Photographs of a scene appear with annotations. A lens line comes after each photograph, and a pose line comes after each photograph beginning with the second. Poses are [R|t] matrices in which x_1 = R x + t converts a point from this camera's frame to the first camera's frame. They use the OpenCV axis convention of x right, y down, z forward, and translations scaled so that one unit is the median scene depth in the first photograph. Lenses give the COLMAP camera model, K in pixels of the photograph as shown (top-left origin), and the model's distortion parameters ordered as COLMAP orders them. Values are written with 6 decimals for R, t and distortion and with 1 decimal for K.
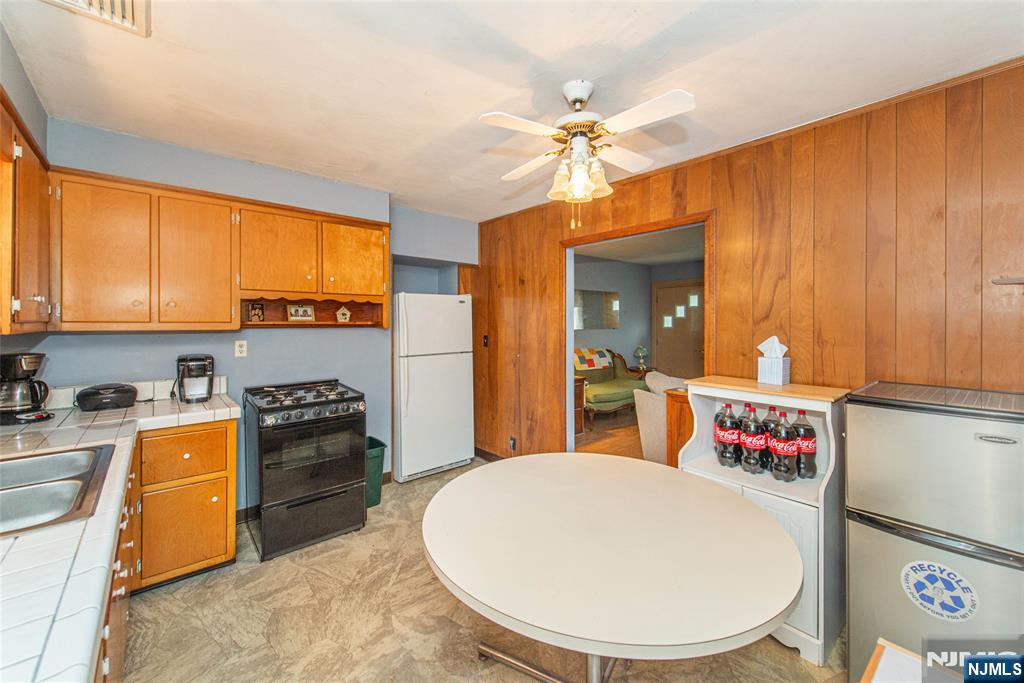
lens RADIAL K [[403.8, 0, 525.6], [0, 403.8, 321.2], [0, 0, 1]] dist [-0.002721, -0.000253]
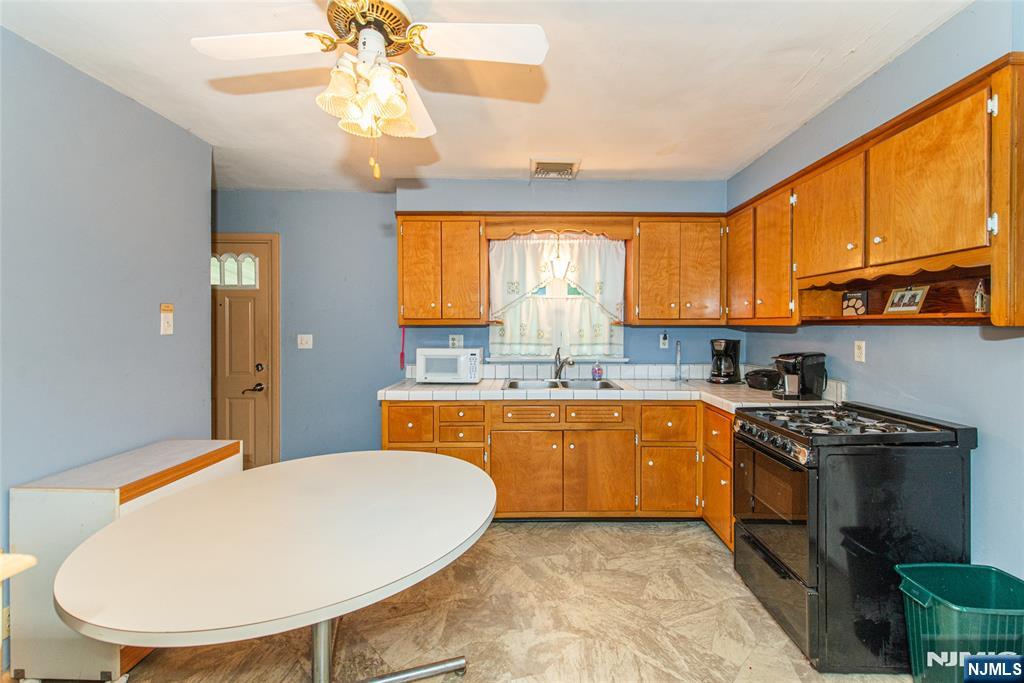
lens RADIAL K [[403.8, 0, 526.1], [0, 403.8, 323.8], [0, 0, 1]] dist [-0.002721, -0.000253]
pose [[-0.669897, 0.001683, -0.742452, 0.384821], [-0.002827, 0.999984, 0.004817, 0.019399], [0.742449, 0.005326, -0.669882, 1.376578]]
